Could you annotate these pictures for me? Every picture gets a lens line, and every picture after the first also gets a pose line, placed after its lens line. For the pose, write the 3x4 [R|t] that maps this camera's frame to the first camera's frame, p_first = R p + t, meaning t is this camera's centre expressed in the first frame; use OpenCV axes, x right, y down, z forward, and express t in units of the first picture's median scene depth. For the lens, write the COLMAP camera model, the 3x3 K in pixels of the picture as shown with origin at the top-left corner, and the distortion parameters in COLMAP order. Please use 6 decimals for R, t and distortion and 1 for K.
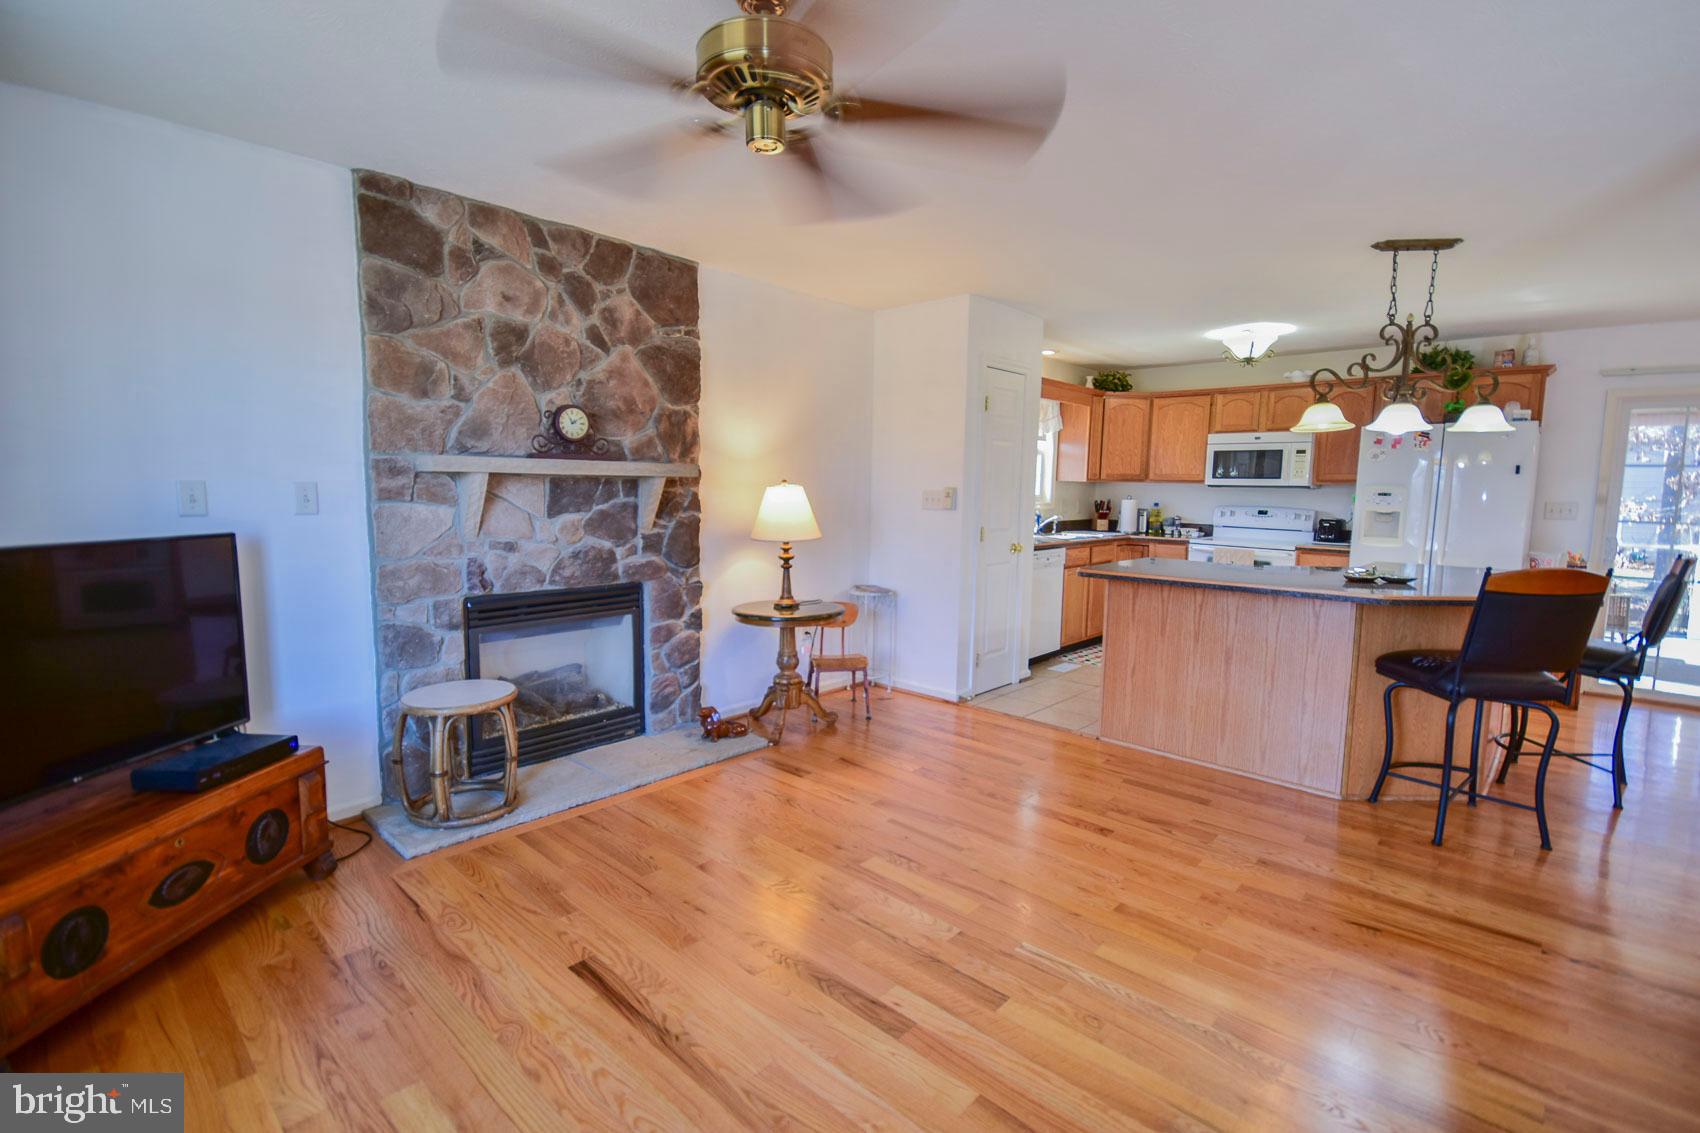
lens RADIAL K [[772.6, 0, 851.6], [0, 772.6, 567.5], [0, 0, 1]] dist [0.009561, -0.004240]
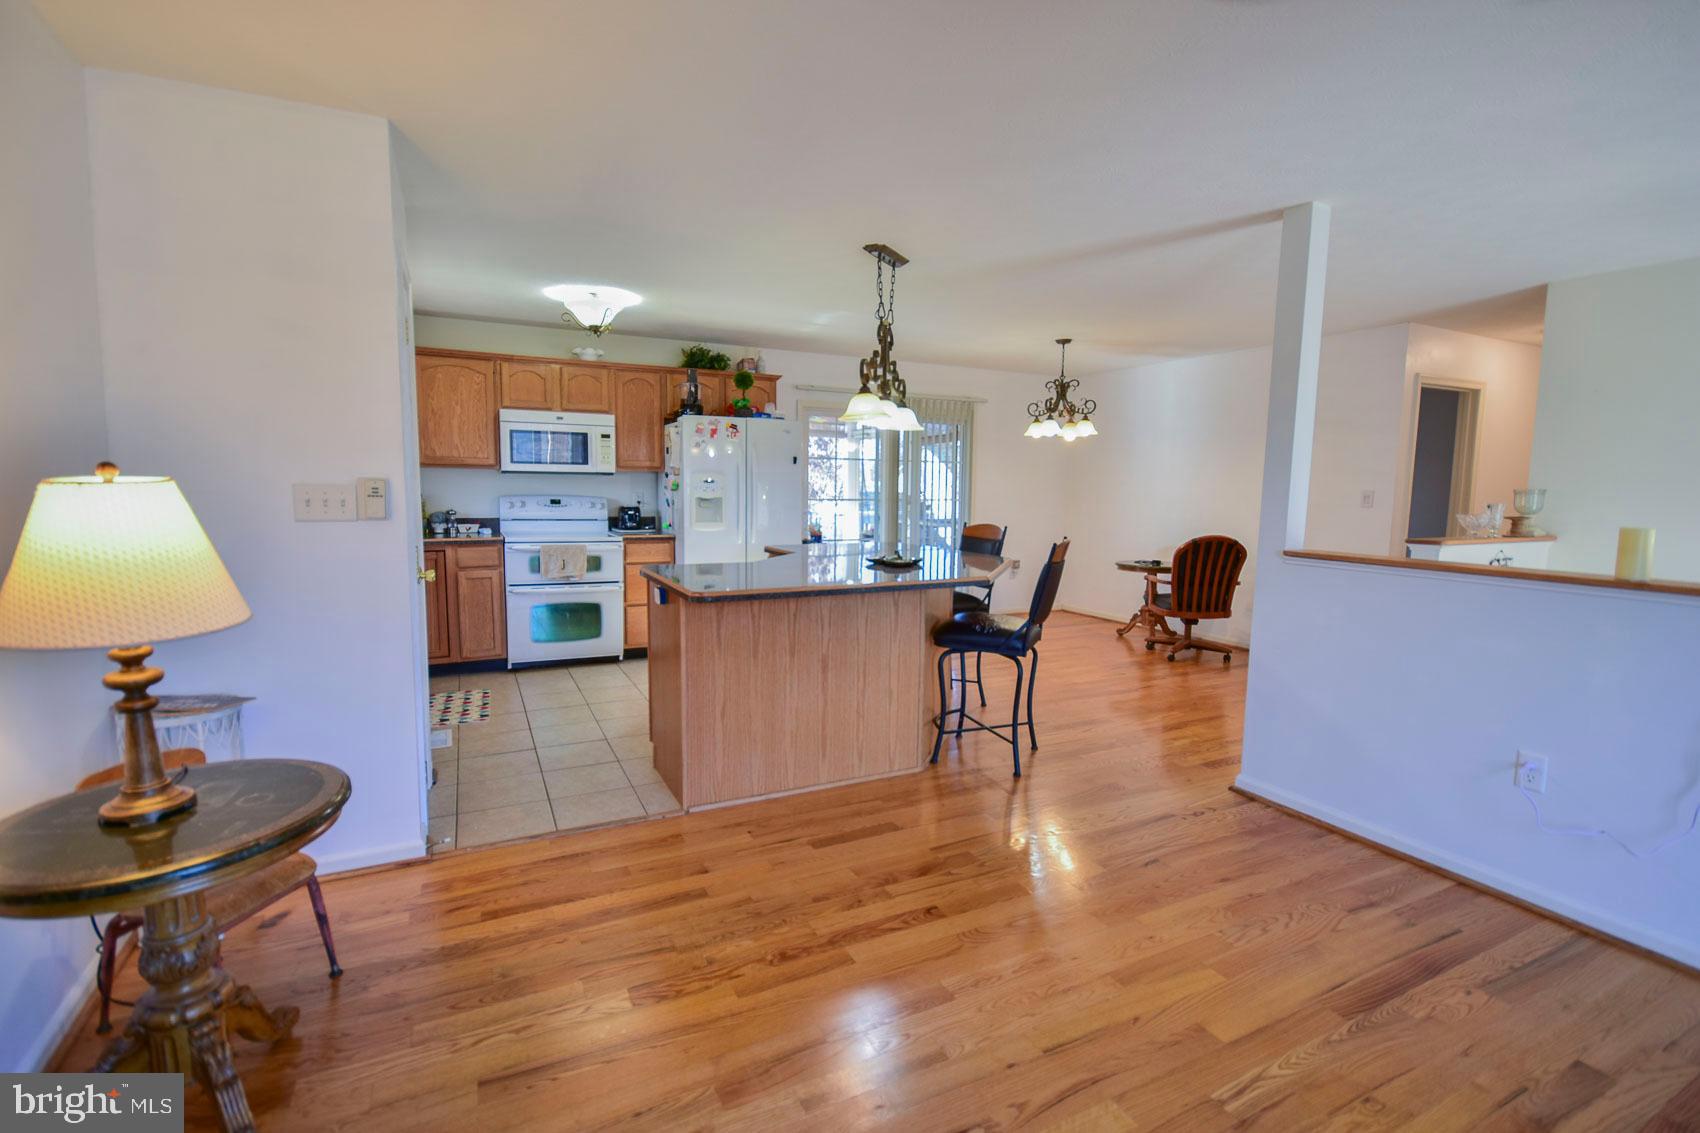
lens RADIAL K [[772.6, 0, 848.7], [0, 772.6, 567.4], [0, 0, 1]] dist [0.009561, -0.004240]
pose [[0.352745, -0.114580, 0.928678, -0.327215], [0.092309, 0.991895, 0.087317, -0.073184], [-0.931155, 0.054925, 0.360463, 0.625128]]
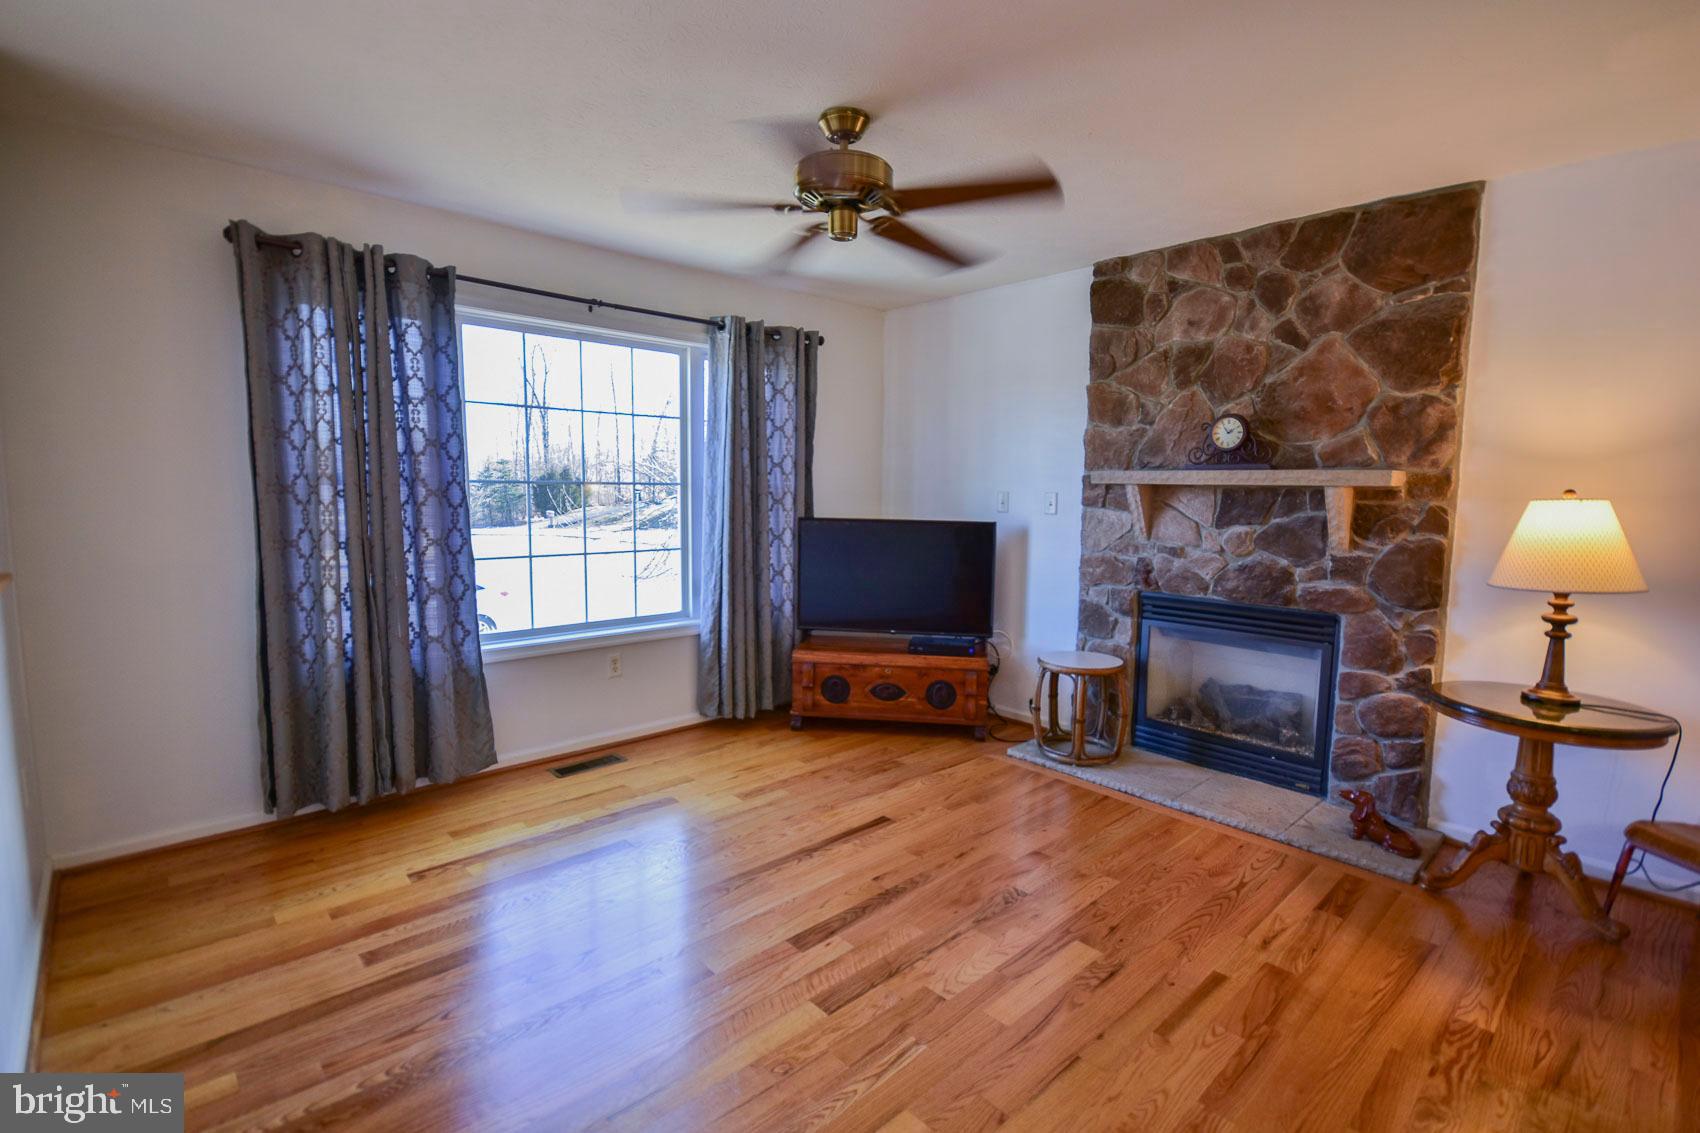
lens RADIAL K [[772.6, 0, 853.3], [0, 772.6, 567.1], [0, 0, 1]] dist [0.009561, -0.004240]
pose [[-0.077942, 0.088552, -0.993017, 0.603868], [-0.120210, 0.987946, 0.097535, -0.051091], [0.989684, 0.126972, -0.066358, 0.556532]]
